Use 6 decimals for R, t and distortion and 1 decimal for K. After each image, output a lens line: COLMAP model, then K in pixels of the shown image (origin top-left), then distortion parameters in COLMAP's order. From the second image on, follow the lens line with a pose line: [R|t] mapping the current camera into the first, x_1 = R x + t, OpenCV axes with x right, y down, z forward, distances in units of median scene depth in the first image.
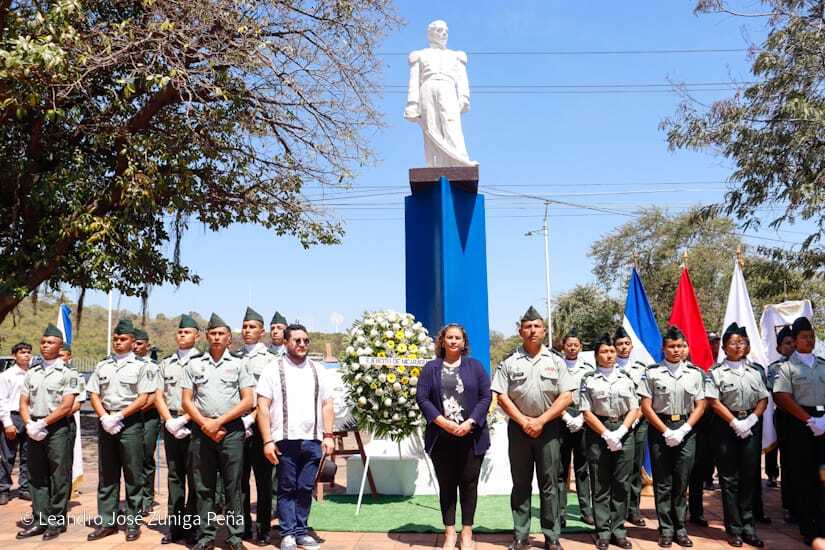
lens RADIAL K [[673.3, 0, 412.5], [0, 673.3, 275.0], [0, 0, 1]] dist [-0.179296, 0.166171]
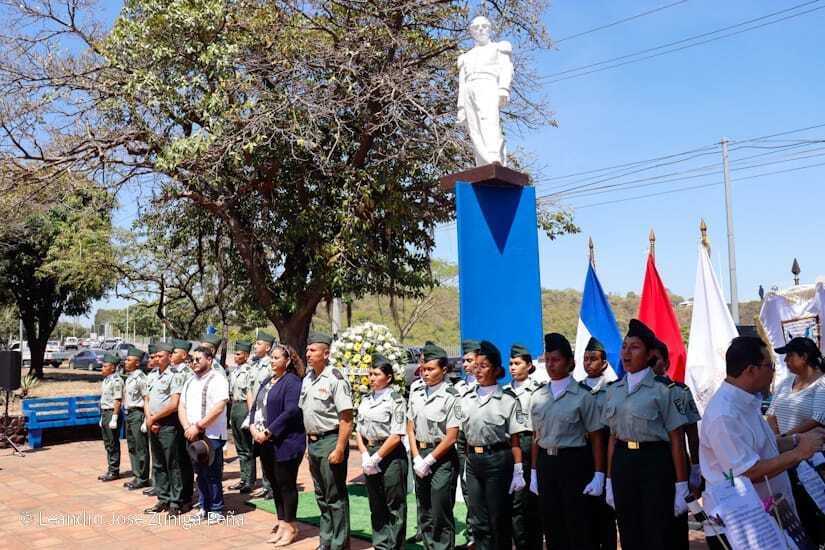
lens RADIAL K [[673.3, 0, 412.5], [0, 673.3, 275.0], [0, 0, 1]] dist [-0.179296, 0.166171]
pose [[0.776606, -0.088930, -0.623679, 0.546538], [0.109761, 0.993945, -0.005052, -0.009096], [0.620352, -0.064532, 0.781664, 0.146906]]
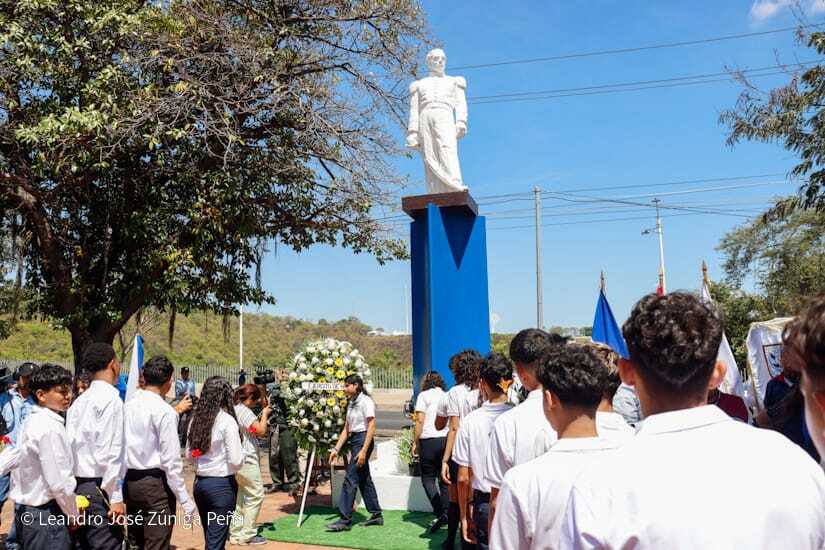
lens RADIAL K [[673.3, 0, 412.5], [0, 673.3, 275.0], [0, 0, 1]] dist [-0.179296, 0.166171]
pose [[0.973570, -0.040681, -0.224738, 0.224249], [0.040303, 0.999168, -0.006271, -0.027497], [0.224806, -0.002952, 0.974399, -0.020819]]
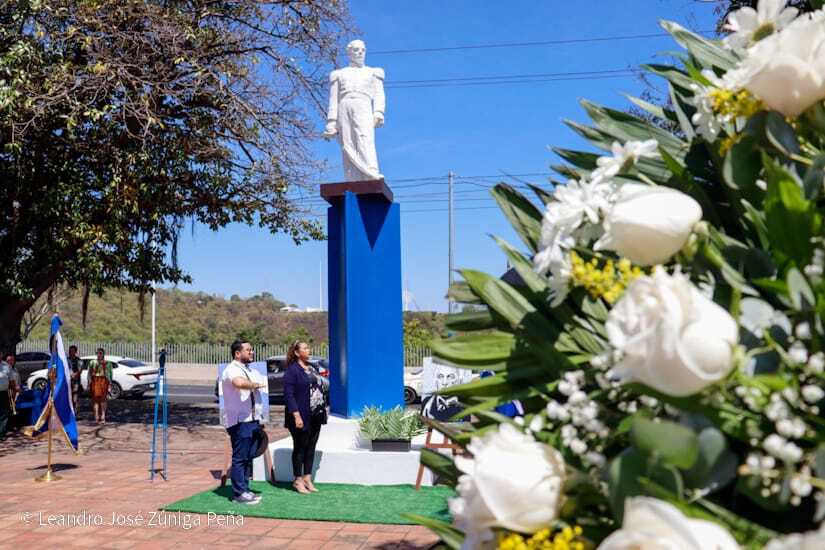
lens RADIAL K [[673.3, 0, 412.5], [0, 673.3, 275.0], [0, 0, 1]] dist [-0.179296, 0.166171]
pose [[0.994702, -0.021232, -0.100586, 0.231462], [0.024608, 0.999171, 0.032441, -0.039321], [0.099813, -0.034745, 0.994399, -0.067250]]
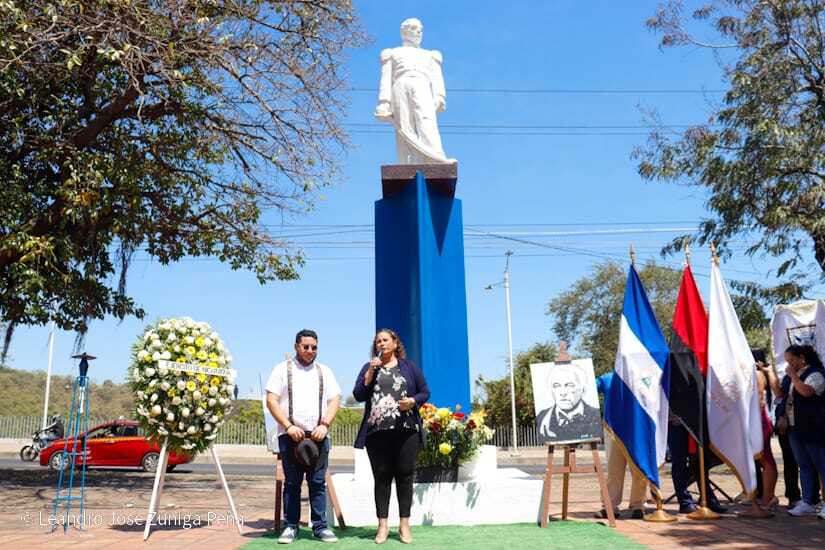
lens RADIAL K [[673.3, 0, 412.5], [0, 673.3, 275.0], [0, 0, 1]] dist [-0.179296, 0.166171]
pose [[0.997670, 0.008683, 0.067673, -0.021132], [-0.001914, 0.995040, -0.099460, 0.074590], [-0.068201, 0.099098, 0.992738, 0.098075]]
